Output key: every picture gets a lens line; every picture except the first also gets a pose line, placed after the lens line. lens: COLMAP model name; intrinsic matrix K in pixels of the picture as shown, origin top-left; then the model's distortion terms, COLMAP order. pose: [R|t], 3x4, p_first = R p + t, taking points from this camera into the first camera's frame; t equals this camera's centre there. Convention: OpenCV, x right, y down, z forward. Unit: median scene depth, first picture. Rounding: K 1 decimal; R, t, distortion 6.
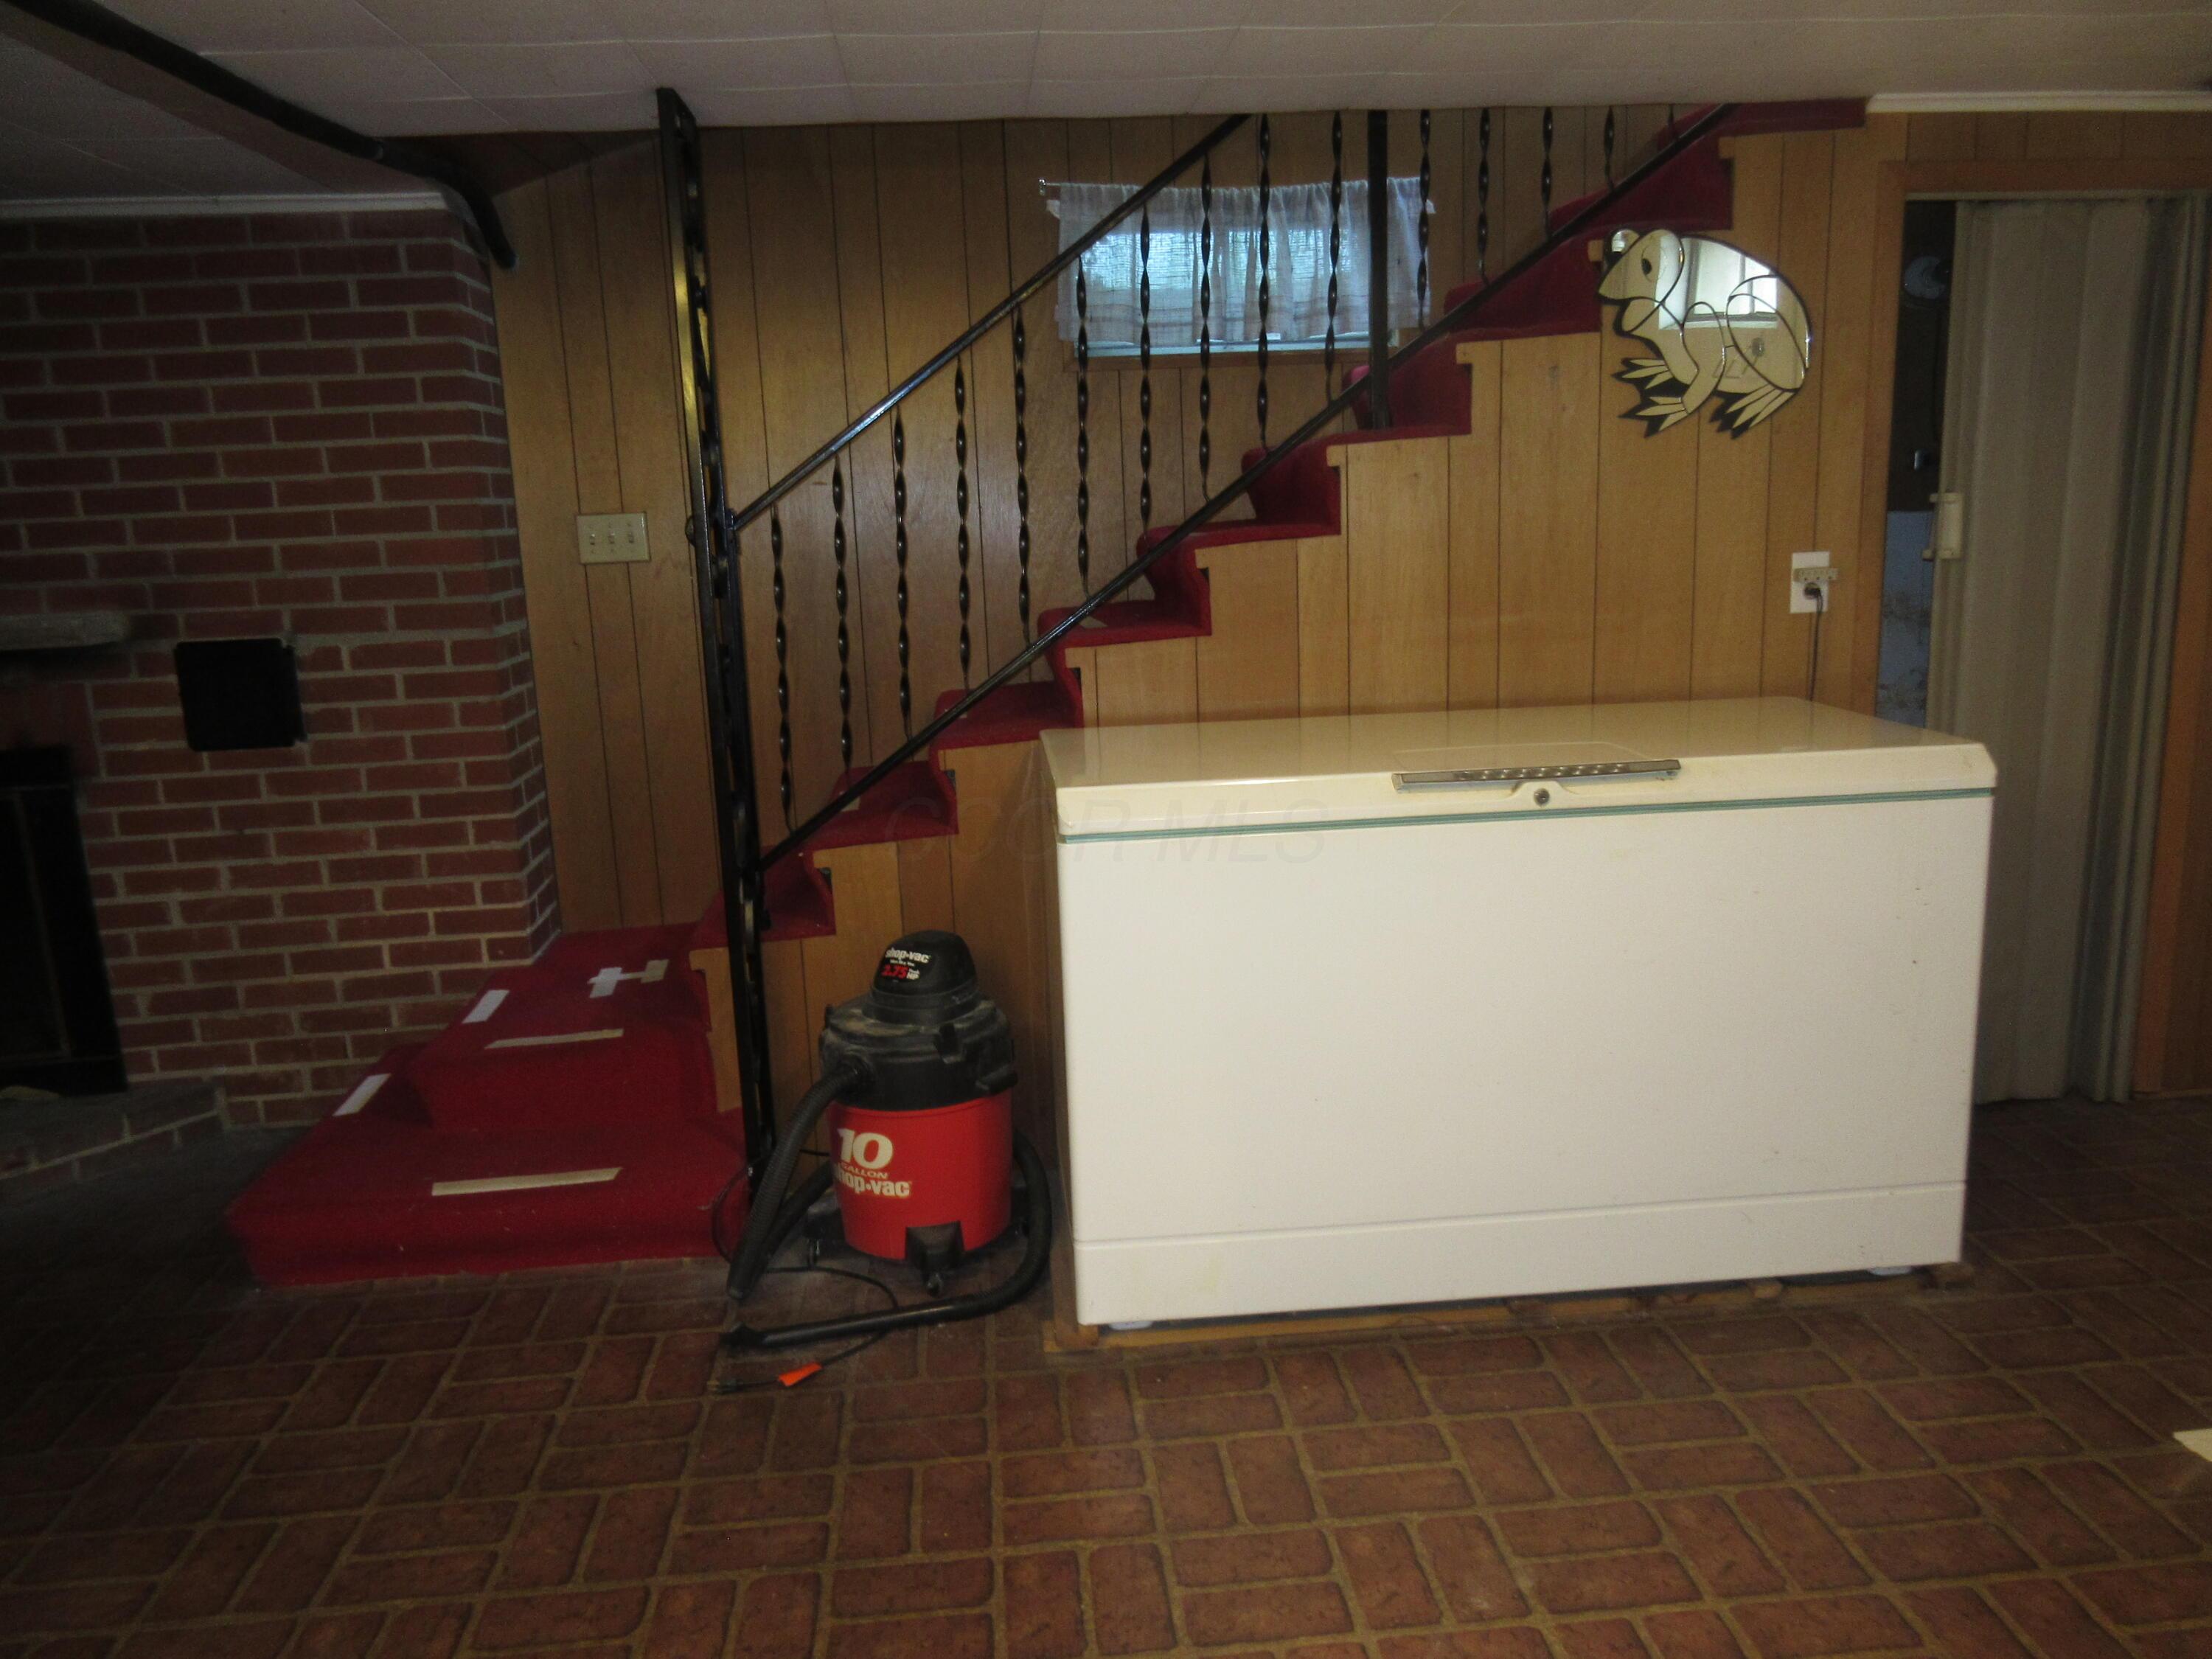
lens RADIAL K [[1650.7, 0, 1100.9], [0, 1650.7, 823.3], [0, 0, 1]] dist [-0.020998, 0.019049]
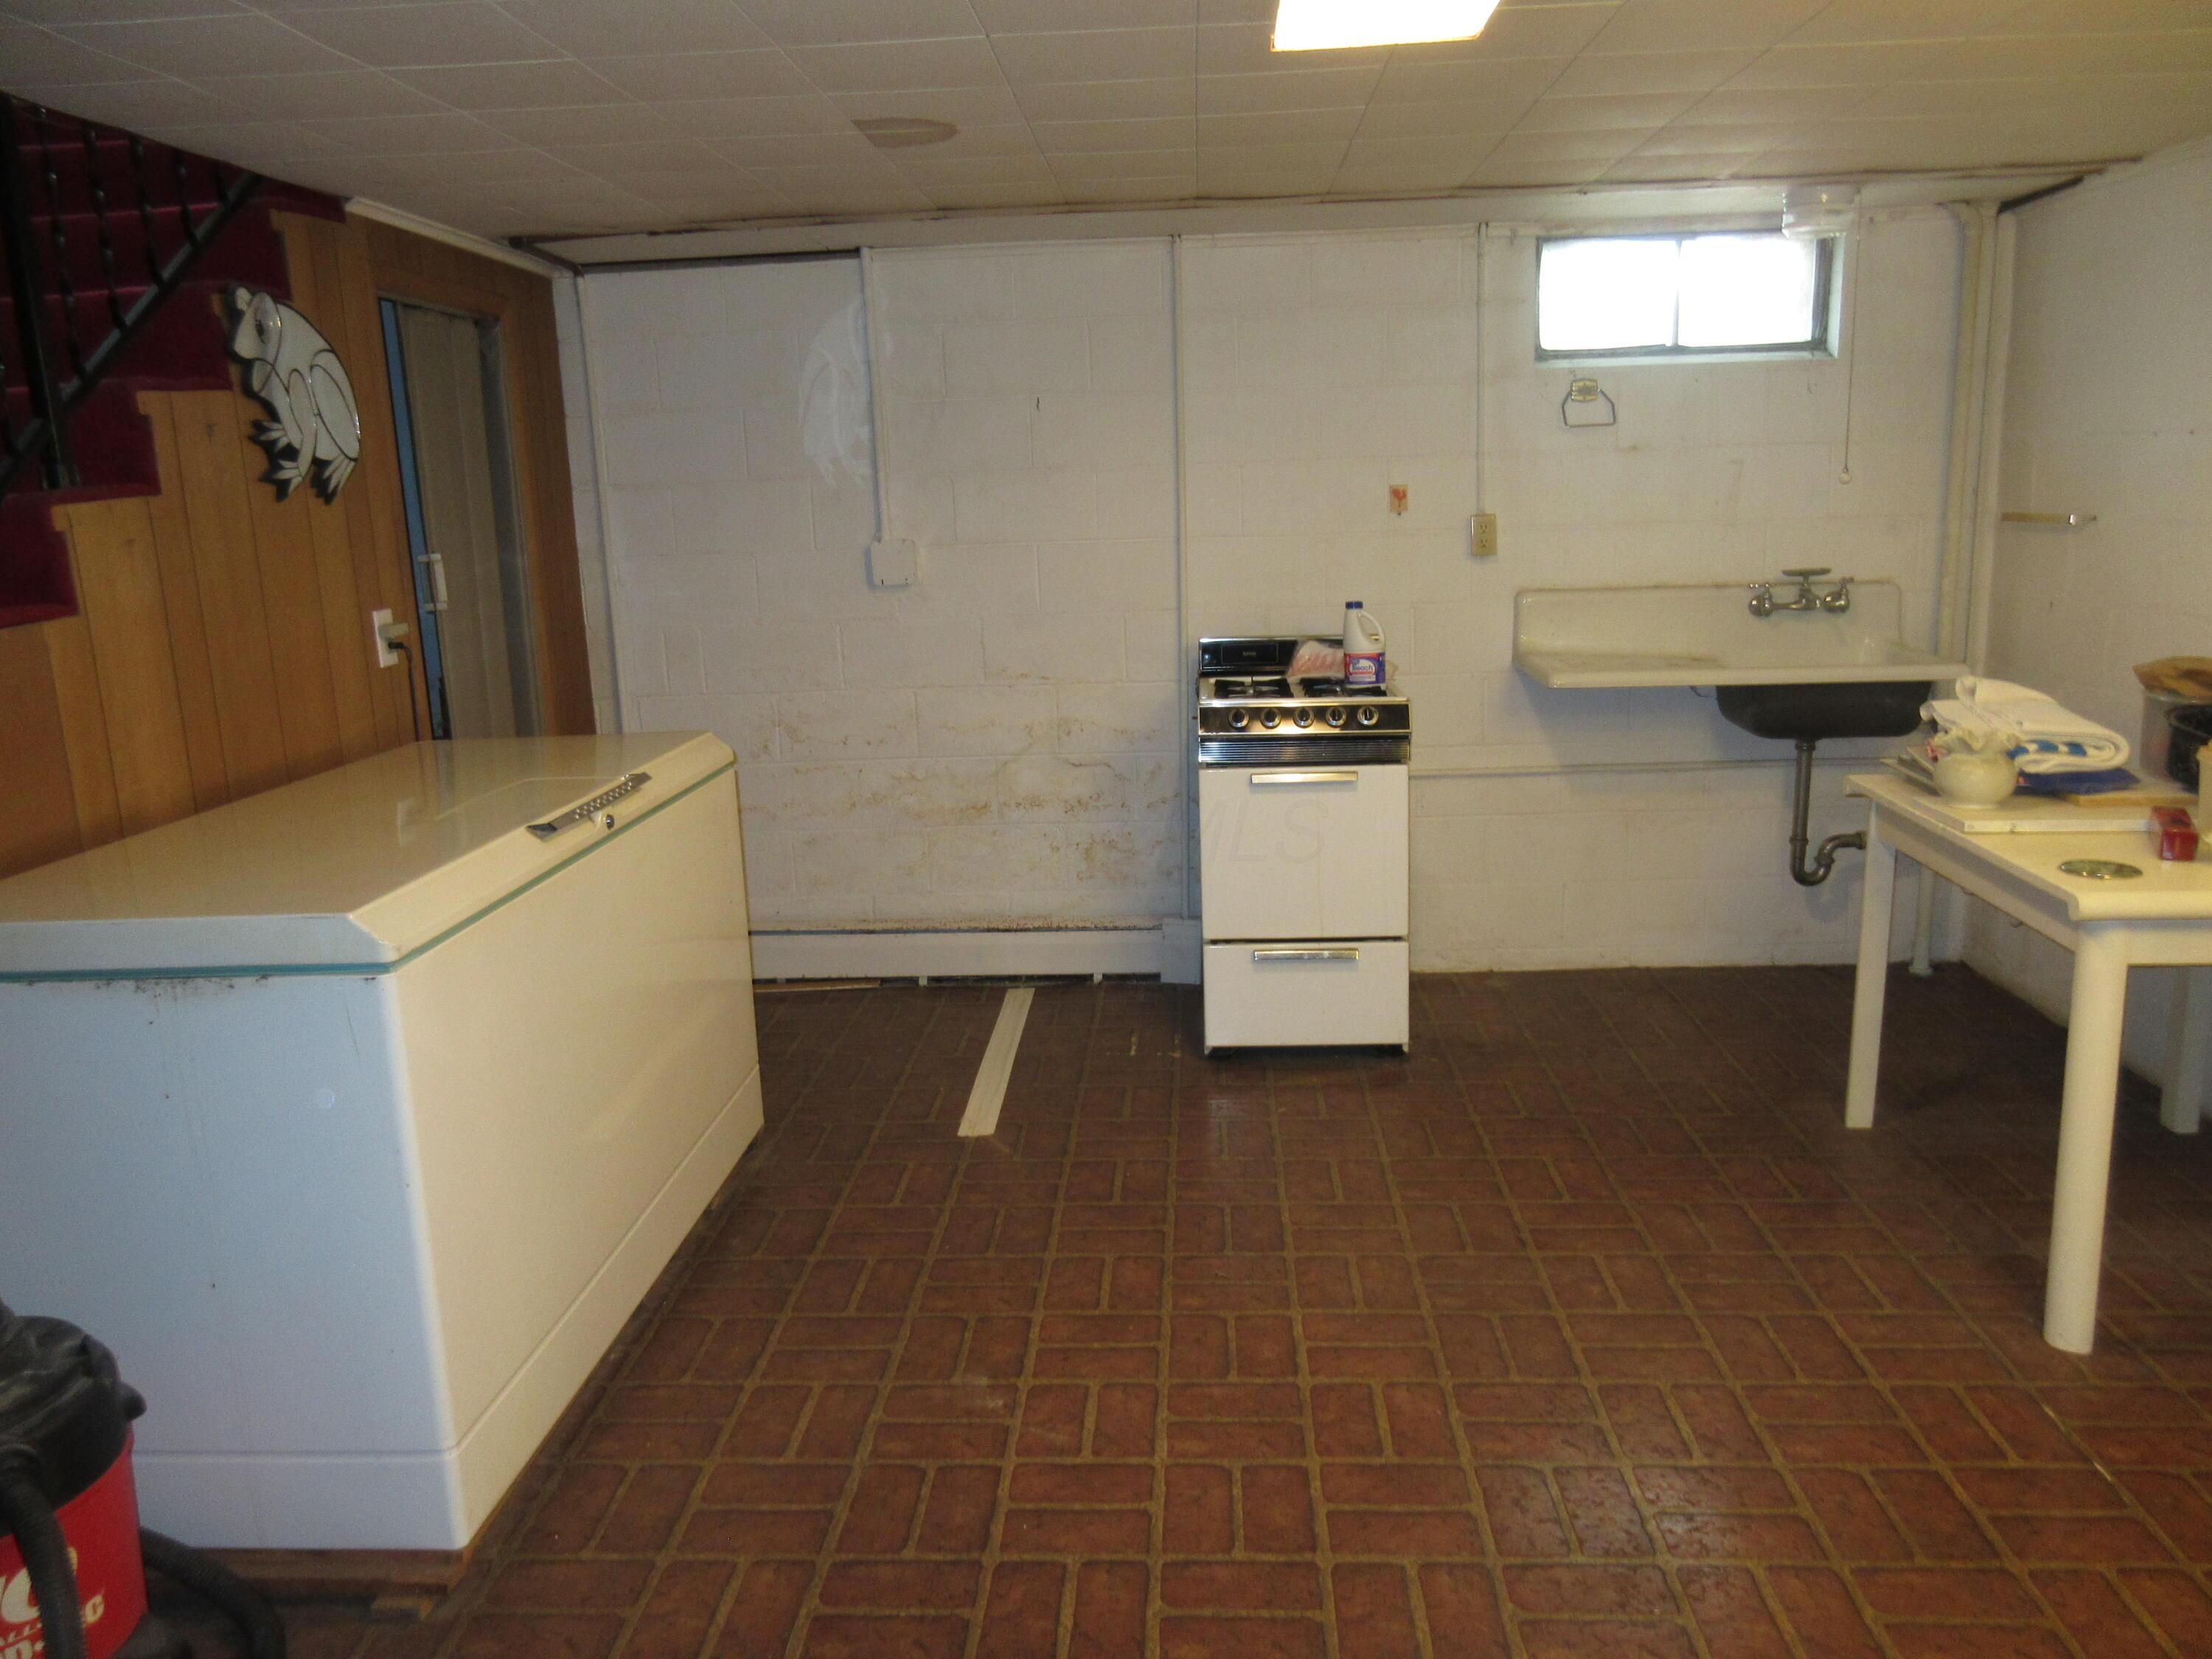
lens RADIAL K [[1650.7, 0, 1111.2], [0, 1650.7, 825.6], [0, 0, 1]] dist [-0.020998, 0.019049]
pose [[0.133457, -0.172662, 0.975898, -0.603787], [0.229340, 0.963359, 0.139080, -0.071881], [-0.964154, 0.205251, 0.168166, 0.402770]]
